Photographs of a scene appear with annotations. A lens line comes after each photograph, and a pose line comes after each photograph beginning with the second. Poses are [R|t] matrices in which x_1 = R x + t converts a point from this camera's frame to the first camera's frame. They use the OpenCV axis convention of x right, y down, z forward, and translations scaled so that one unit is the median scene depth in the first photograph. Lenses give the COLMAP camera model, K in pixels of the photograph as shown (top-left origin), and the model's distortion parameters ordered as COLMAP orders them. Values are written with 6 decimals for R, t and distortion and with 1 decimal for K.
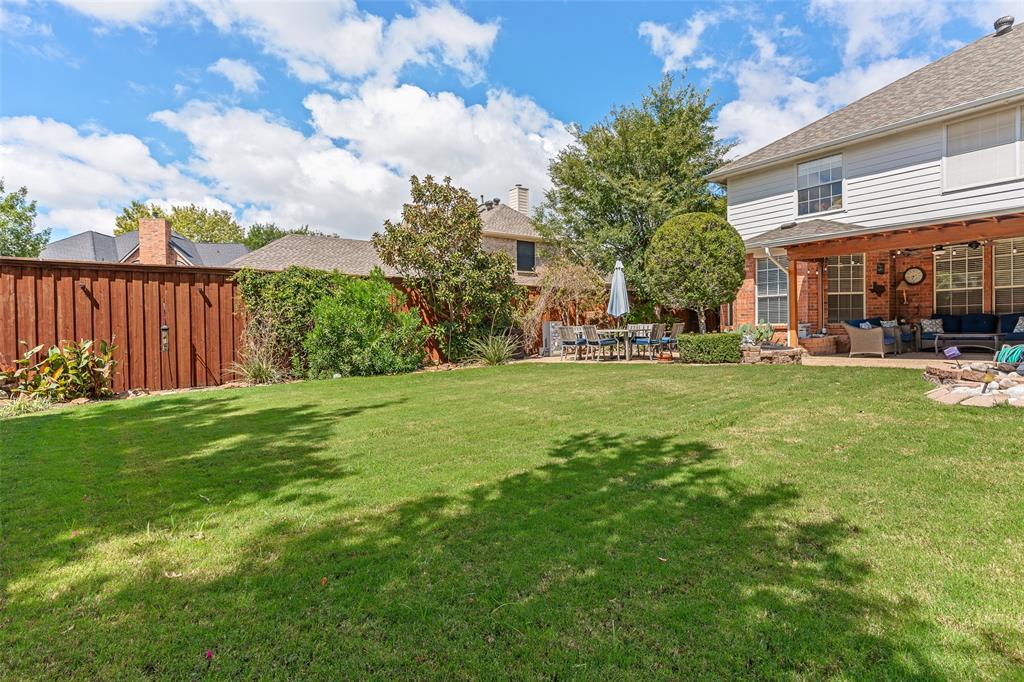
lens RADIAL K [[520.1, 0, 512.0], [0, 520.1, 341.0], [0, 0, 1]] dist [-0.001247, 0.001694]
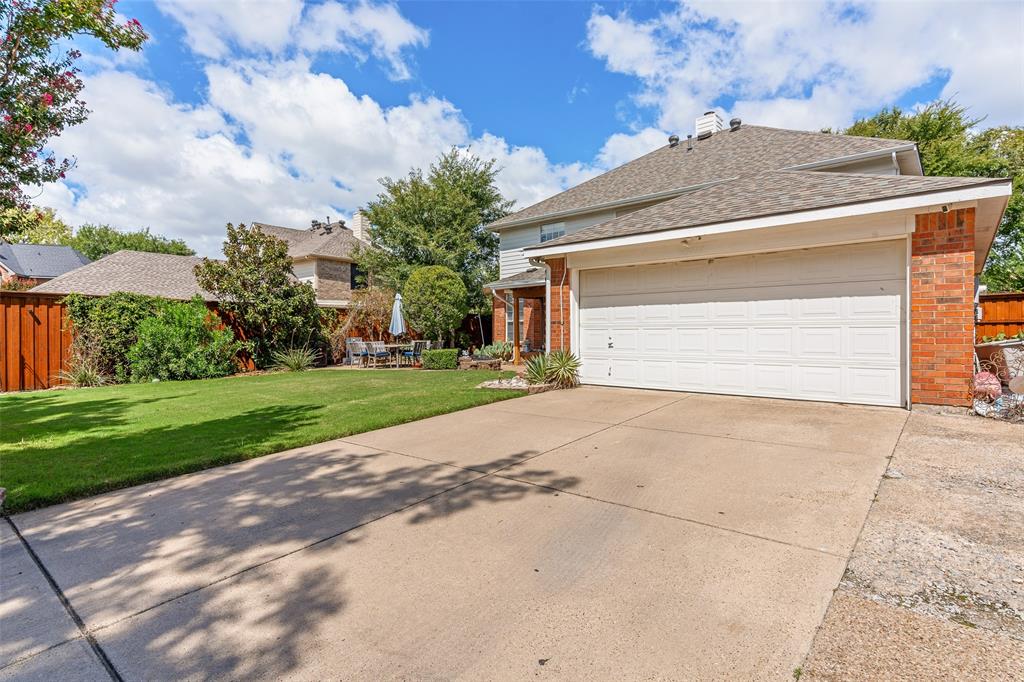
lens RADIAL K [[520.1, 0, 512.0], [0, 520.1, 341.0], [0, 0, 1]] dist [-0.001247, 0.001694]
pose [[0.973725, 0.009586, 0.227526, 0.205701], [-0.006092, 0.999853, -0.016051, -0.013328], [-0.227647, 0.014243, 0.973640, -0.407611]]
